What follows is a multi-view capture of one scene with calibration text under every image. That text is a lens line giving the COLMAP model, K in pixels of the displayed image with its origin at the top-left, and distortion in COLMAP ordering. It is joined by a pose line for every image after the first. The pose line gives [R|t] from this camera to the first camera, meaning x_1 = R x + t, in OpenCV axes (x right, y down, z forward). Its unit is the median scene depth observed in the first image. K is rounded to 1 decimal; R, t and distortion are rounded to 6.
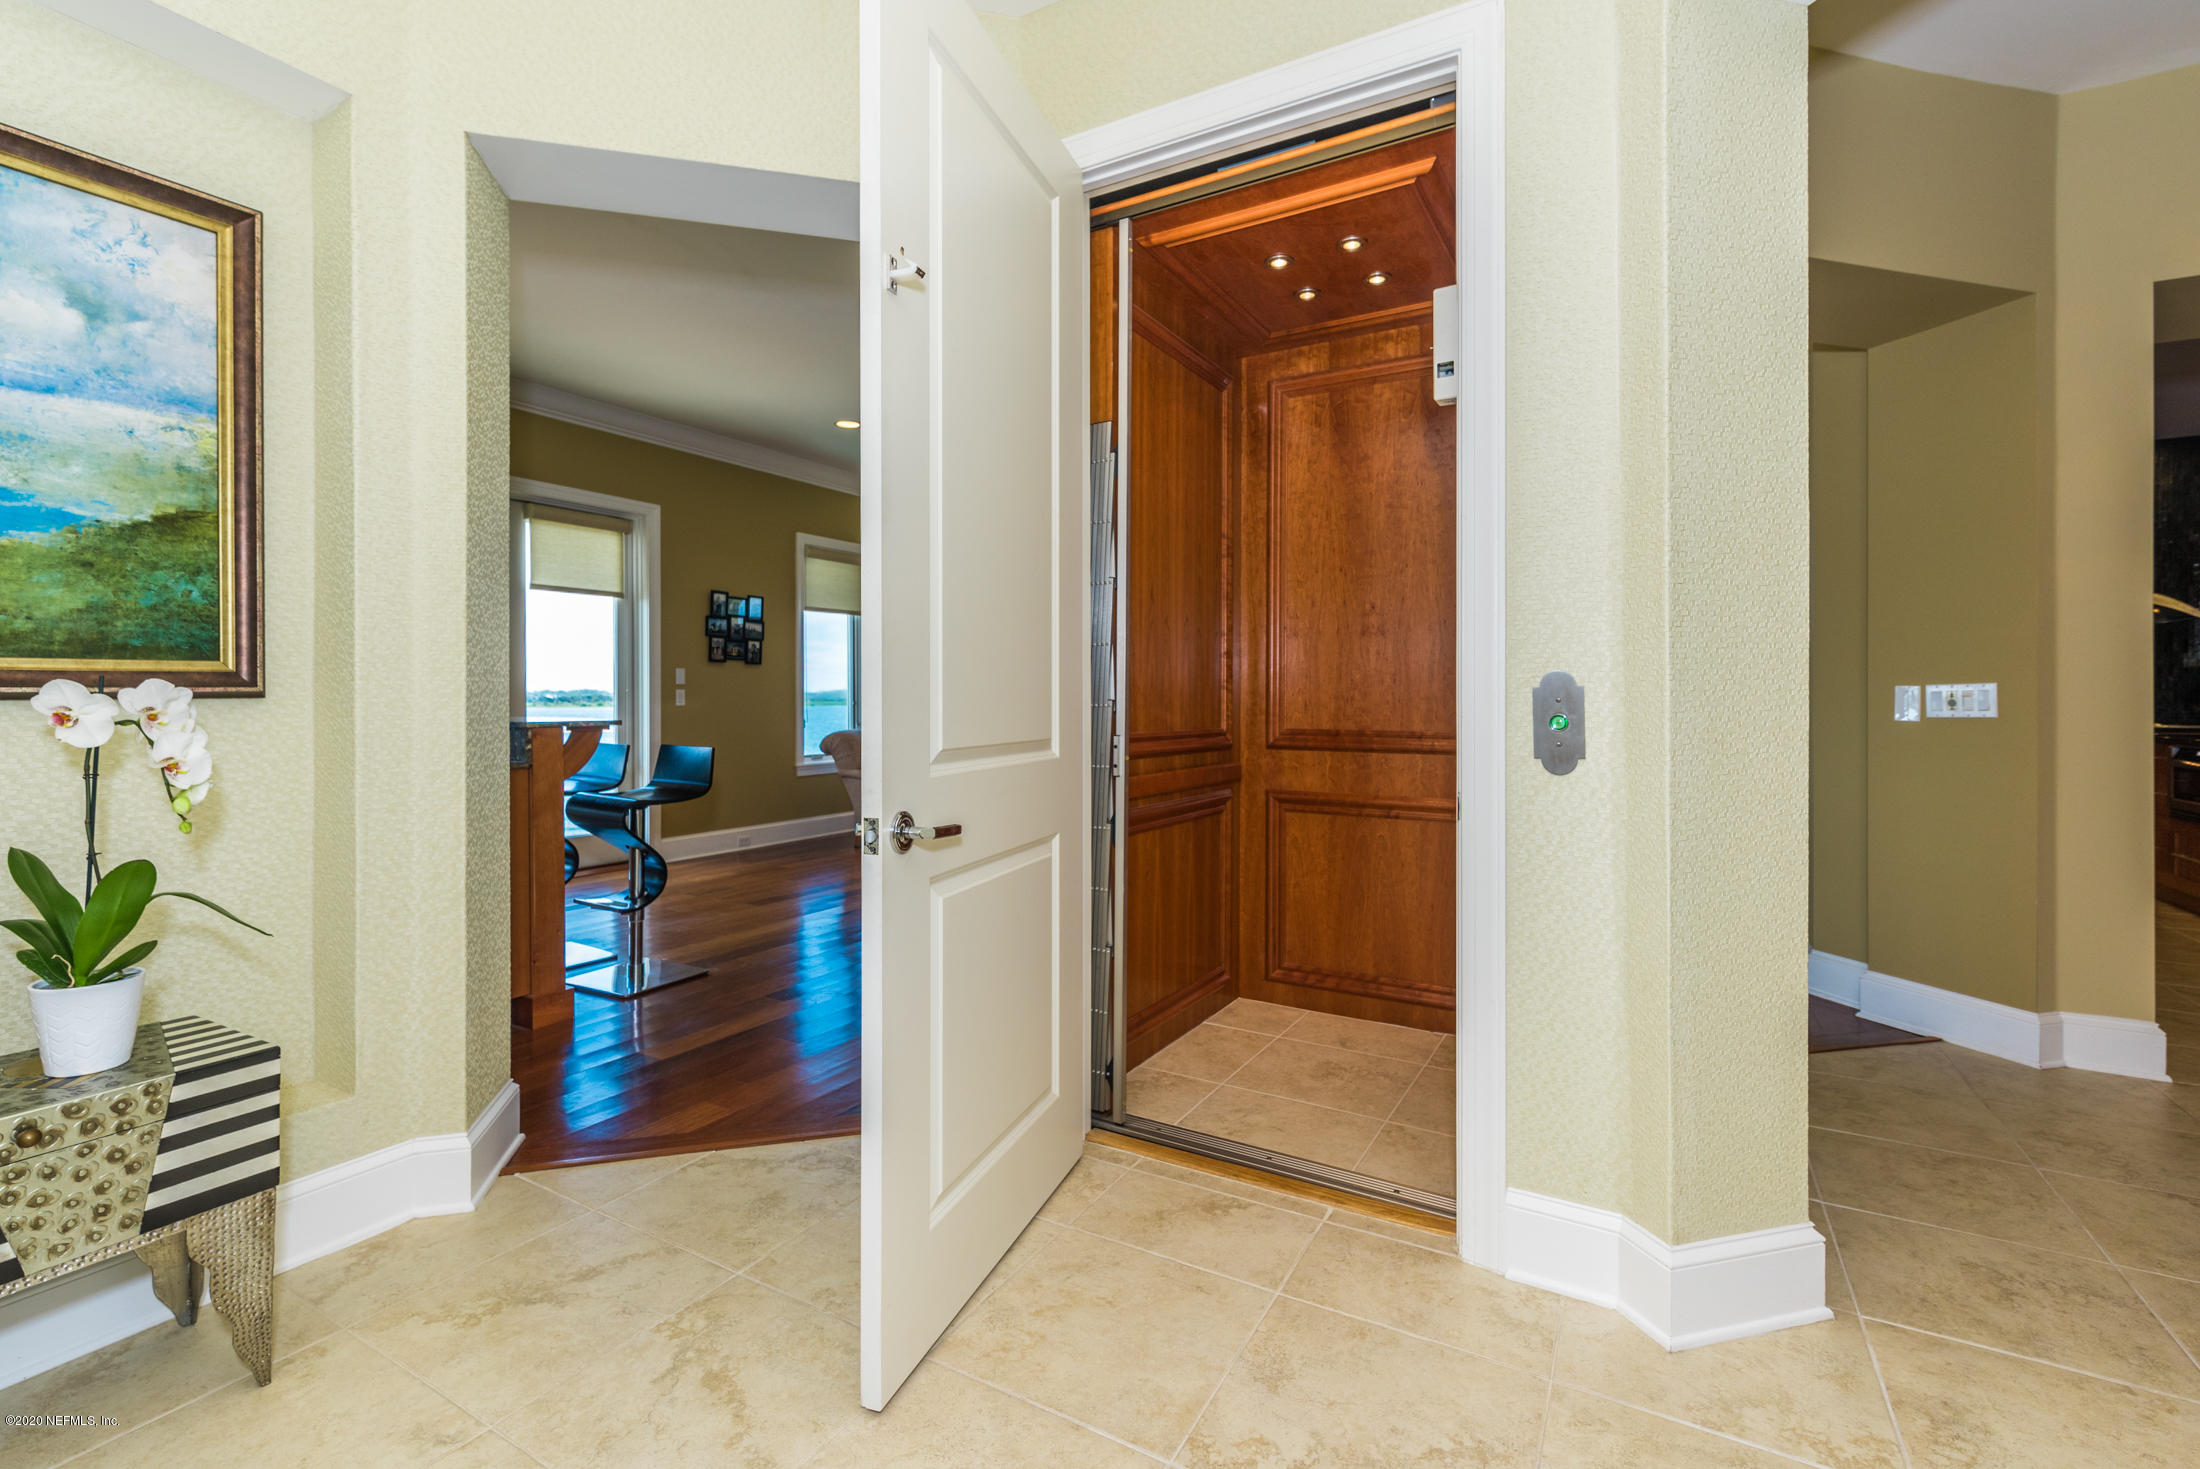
lens RADIAL K [[966.7, 0, 1076.4], [0, 966.7, 687.2], [0, 0, 1]] dist [0.005471, -0.000539]
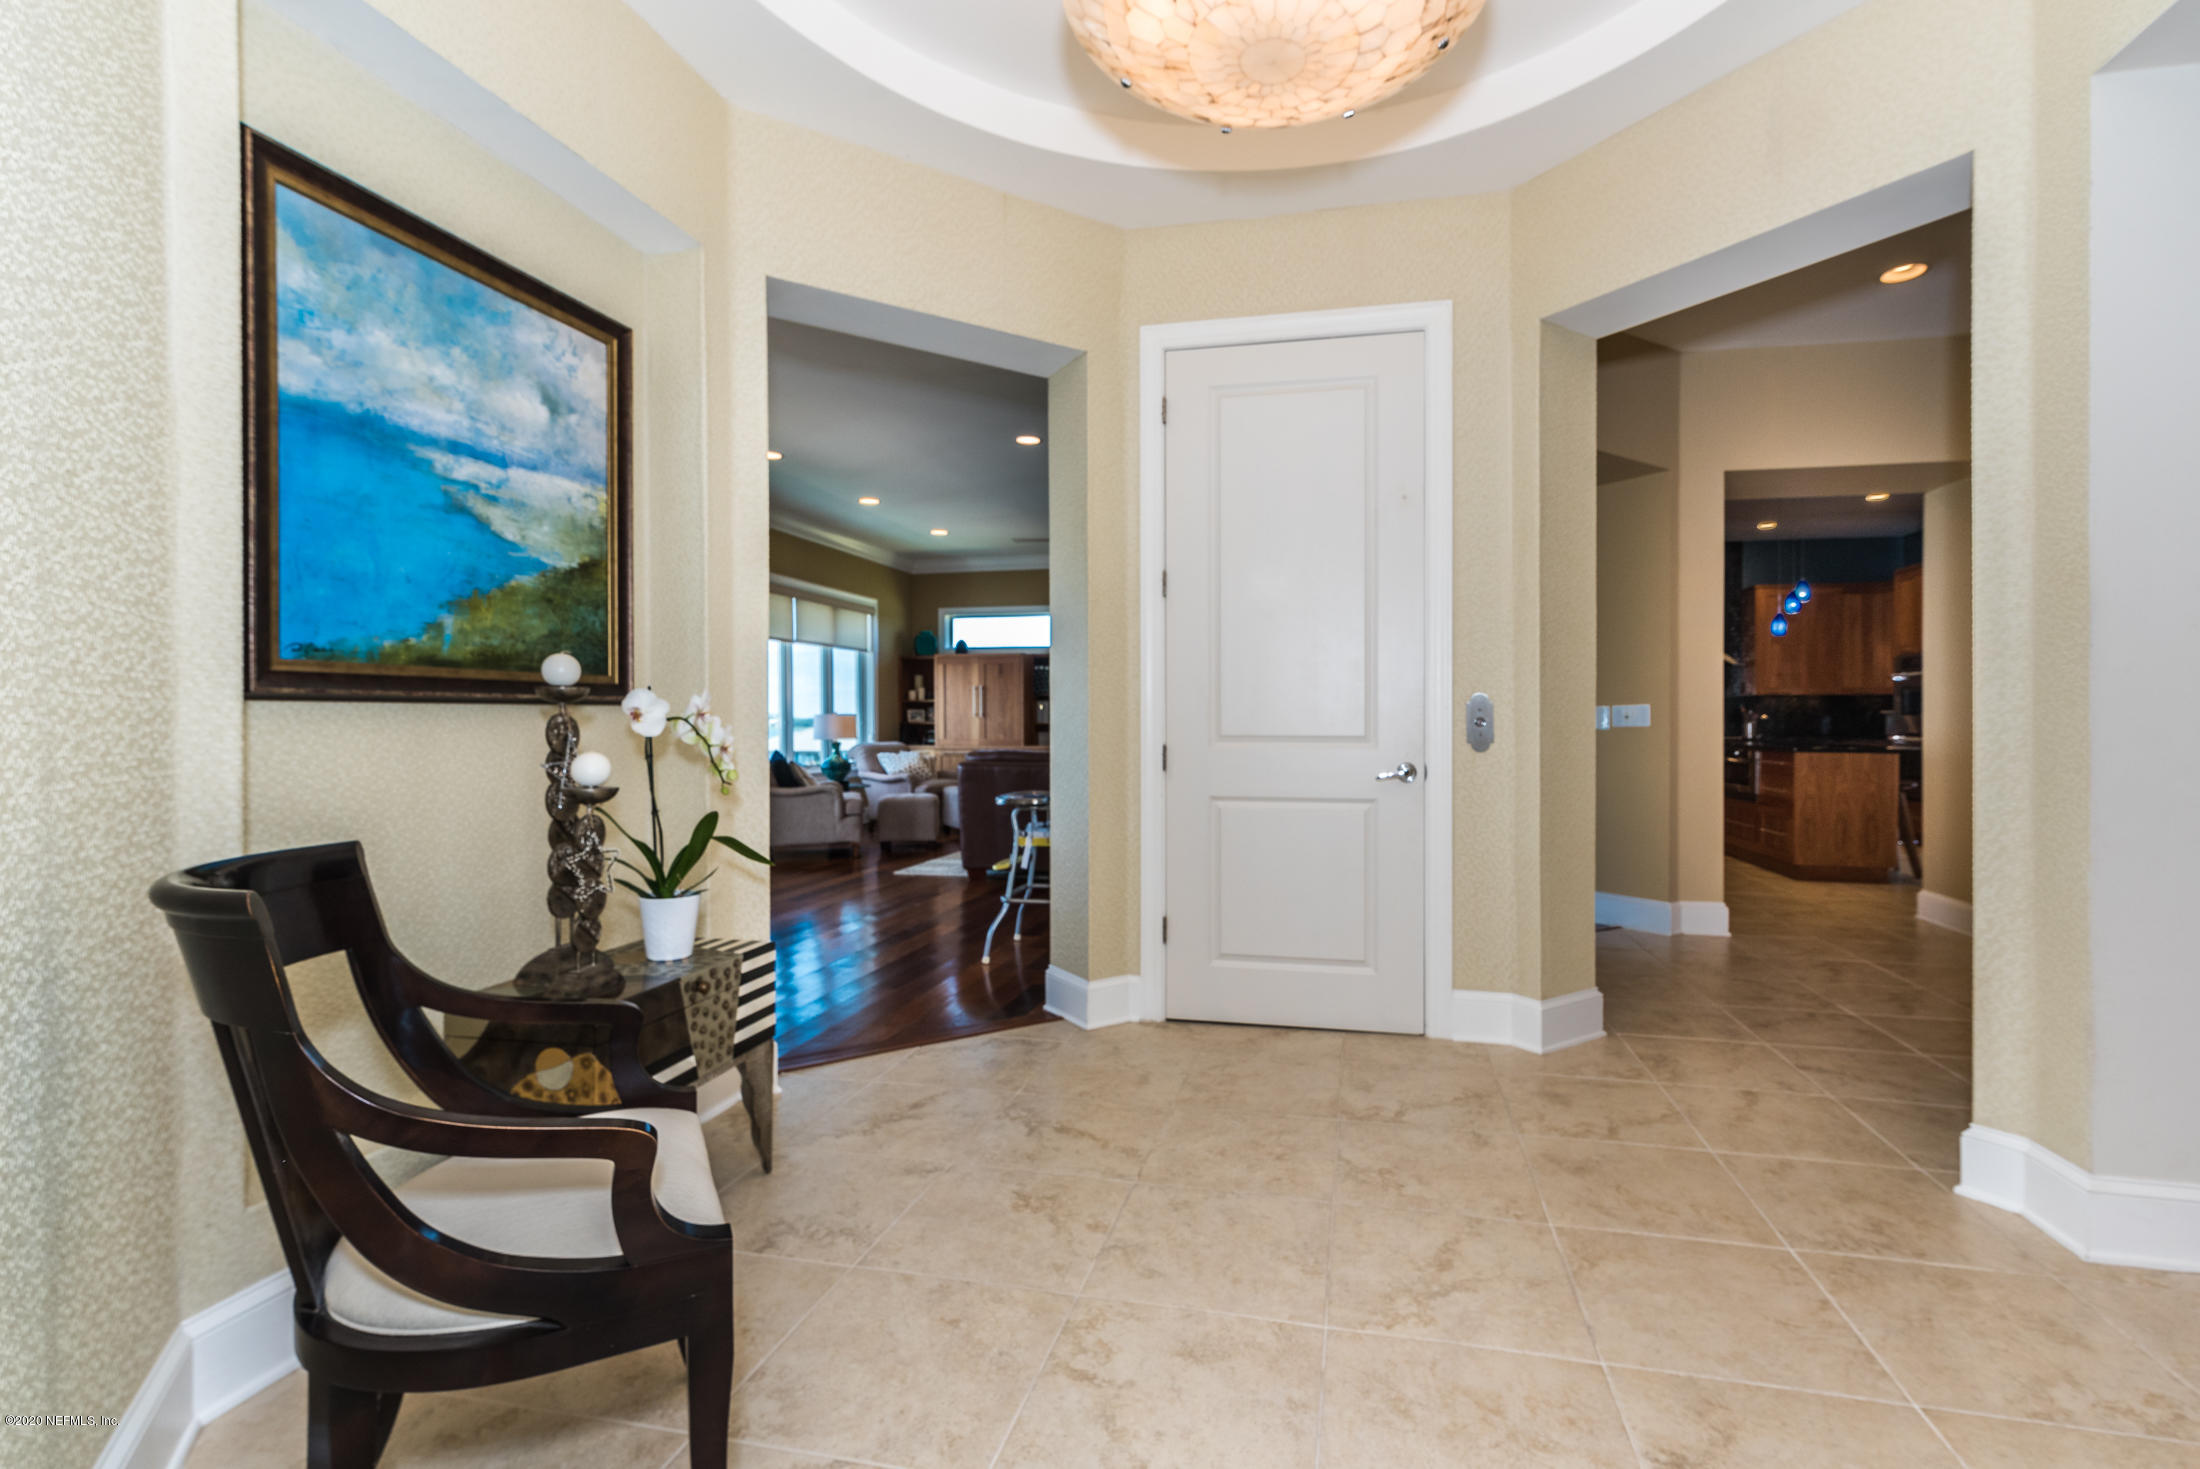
lens RADIAL K [[966.7, 0, 1176.1], [0, 966.7, 714.6], [0, 0, 1]] dist [0.005471, -0.000539]
pose [[0.943086, 0.002722, 0.332537, -0.635619], [-0.004310, 0.999983, 0.004036, 0.017182], [-0.332520, -0.005239, 0.943082, -0.494783]]
